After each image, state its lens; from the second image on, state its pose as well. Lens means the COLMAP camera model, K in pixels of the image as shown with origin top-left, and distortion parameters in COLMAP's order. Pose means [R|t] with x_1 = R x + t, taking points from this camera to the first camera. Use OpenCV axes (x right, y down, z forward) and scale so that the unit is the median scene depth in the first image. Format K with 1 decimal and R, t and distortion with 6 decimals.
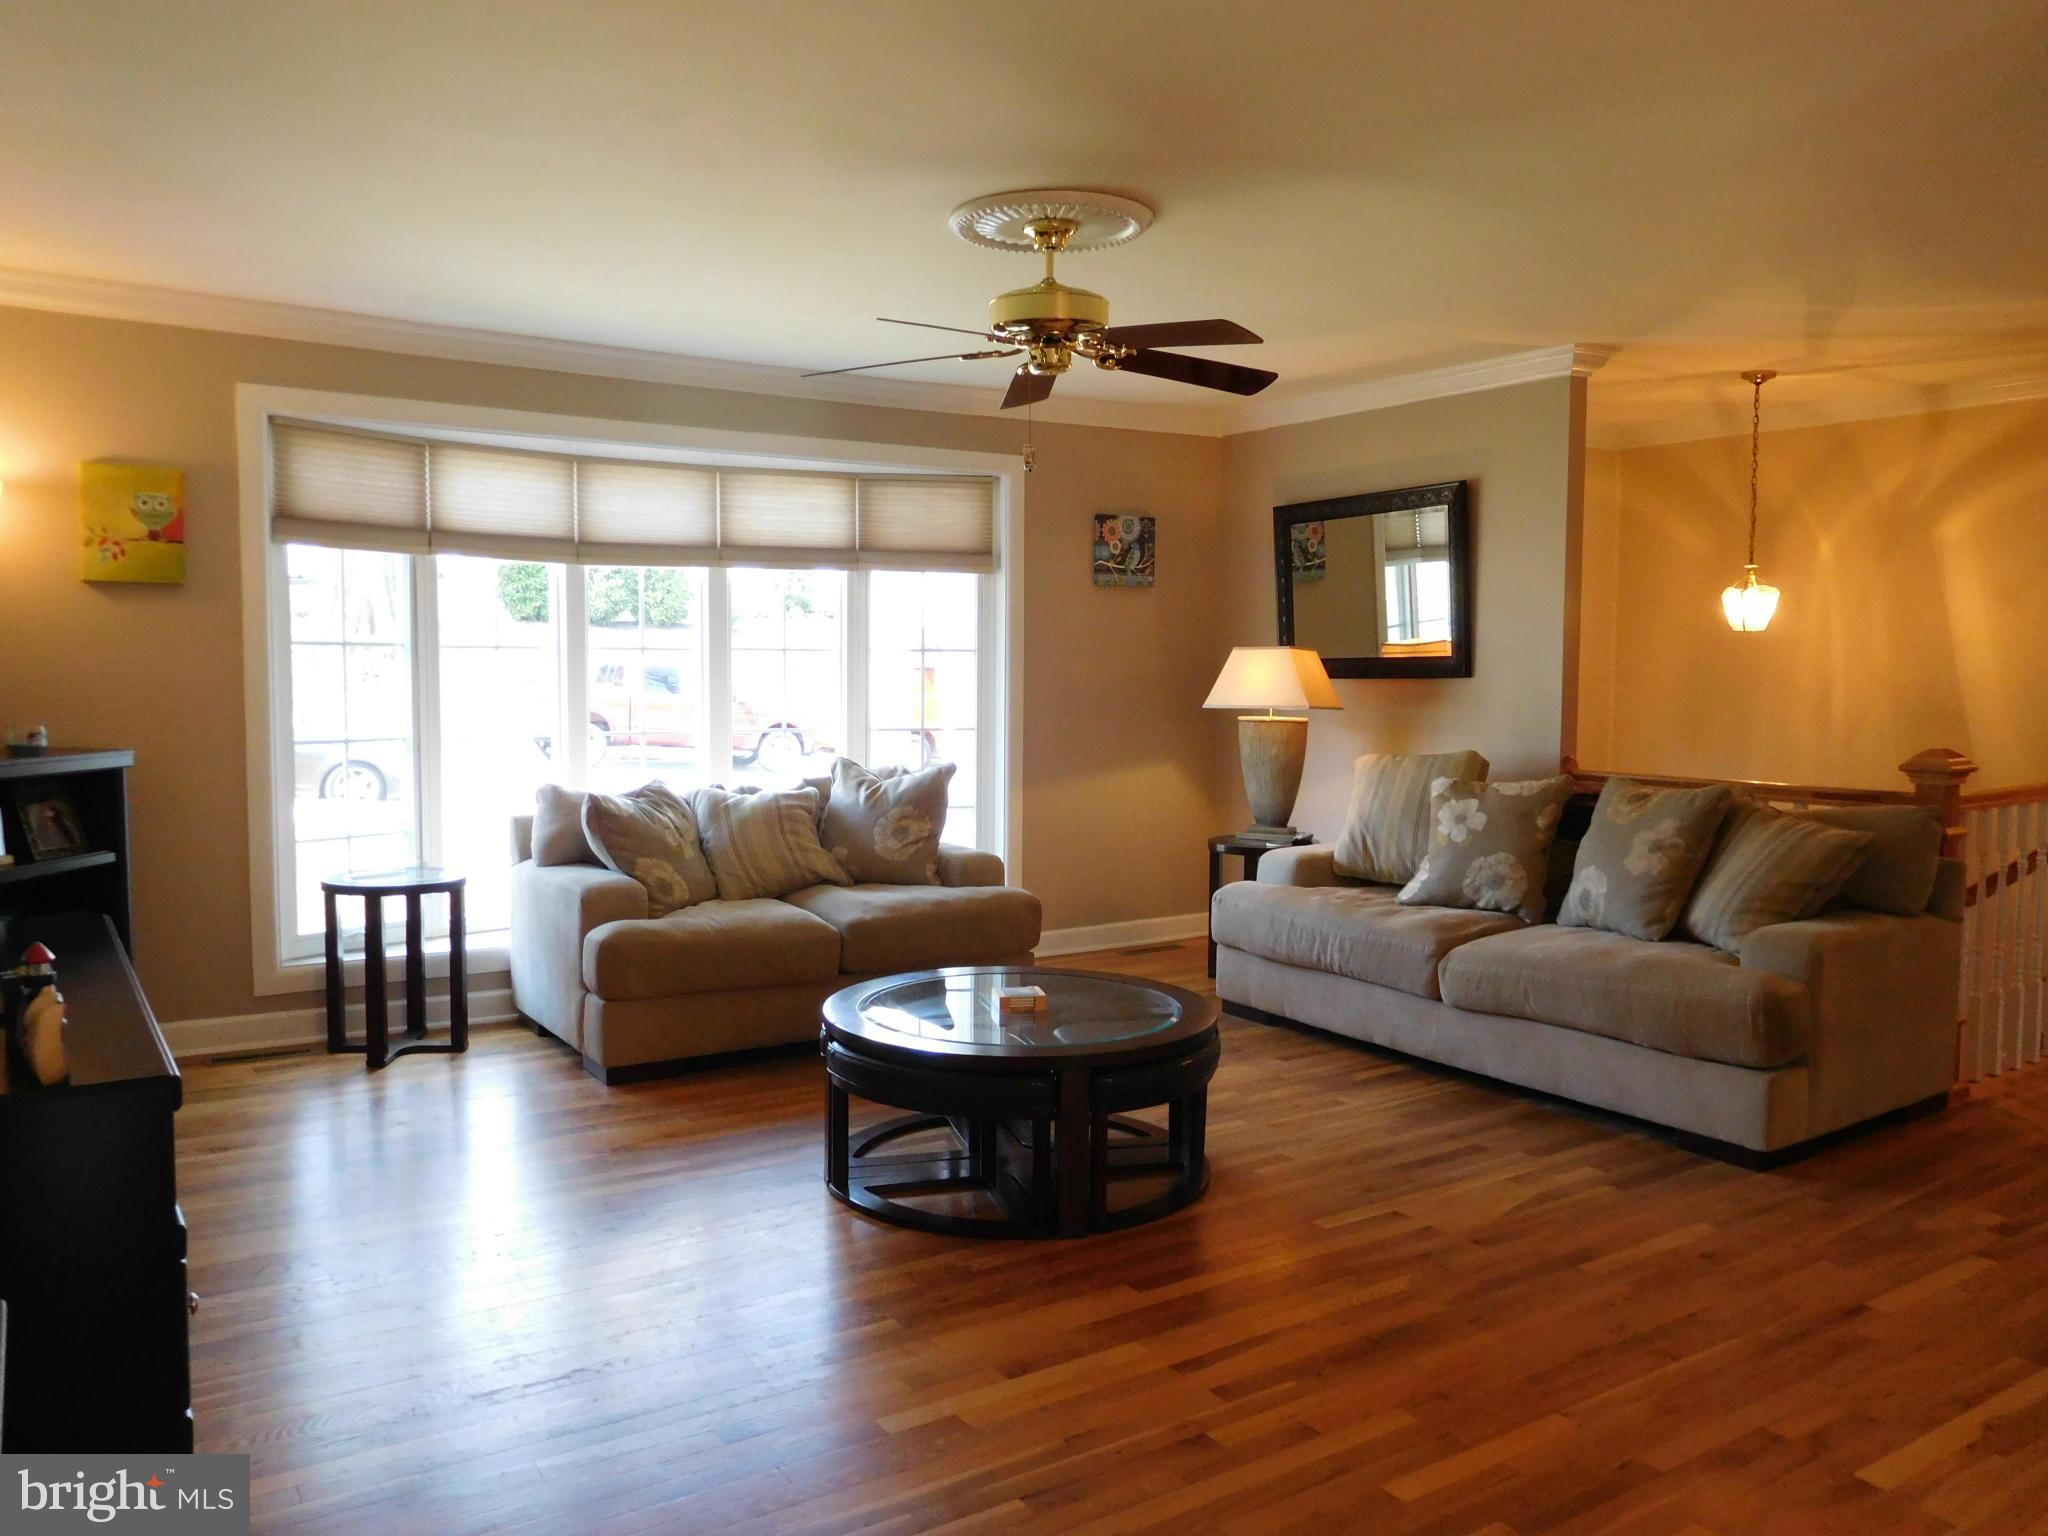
lens RADIAL K [[1519.3, 0, 1026.6], [0, 1519.3, 756.4], [0, 0, 1]] dist [-0.005435, 0.002967]
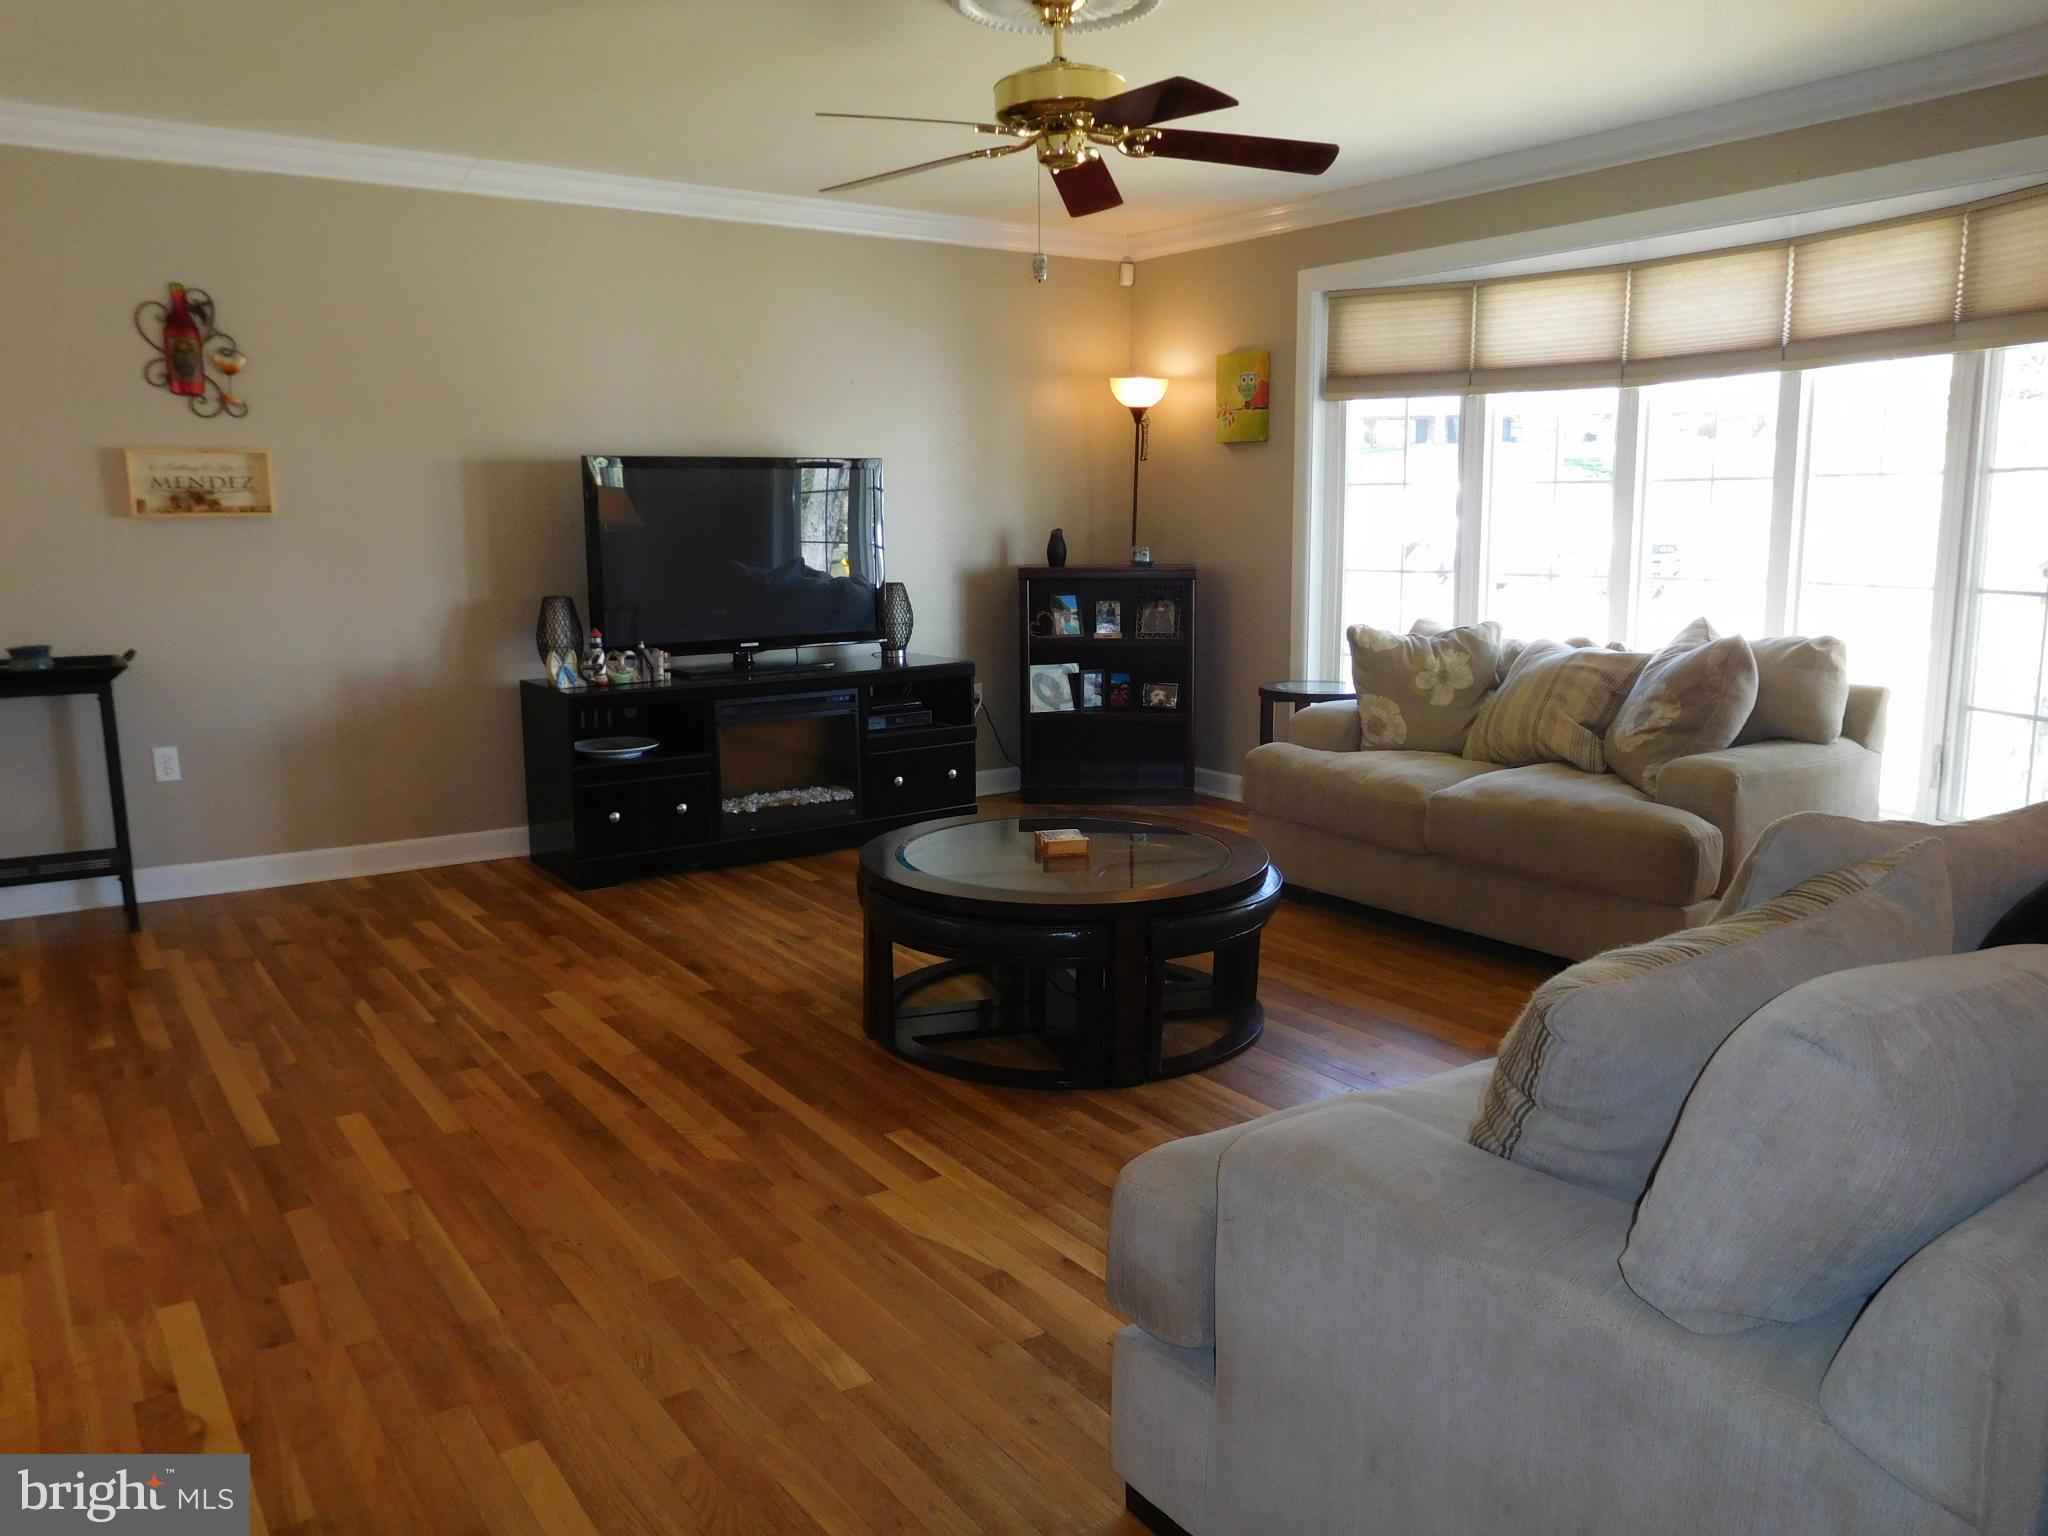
lens RADIAL K [[1519.3, 0, 1007.6], [0, 1519.3, 757.9], [0, 0, 1]] dist [-0.005435, 0.002967]
pose [[0.013508, 0.153236, -0.988097, 0.781225], [-0.056774, 0.986711, 0.152245, -0.031532], [0.998296, 0.054042, 0.022029, 0.786634]]
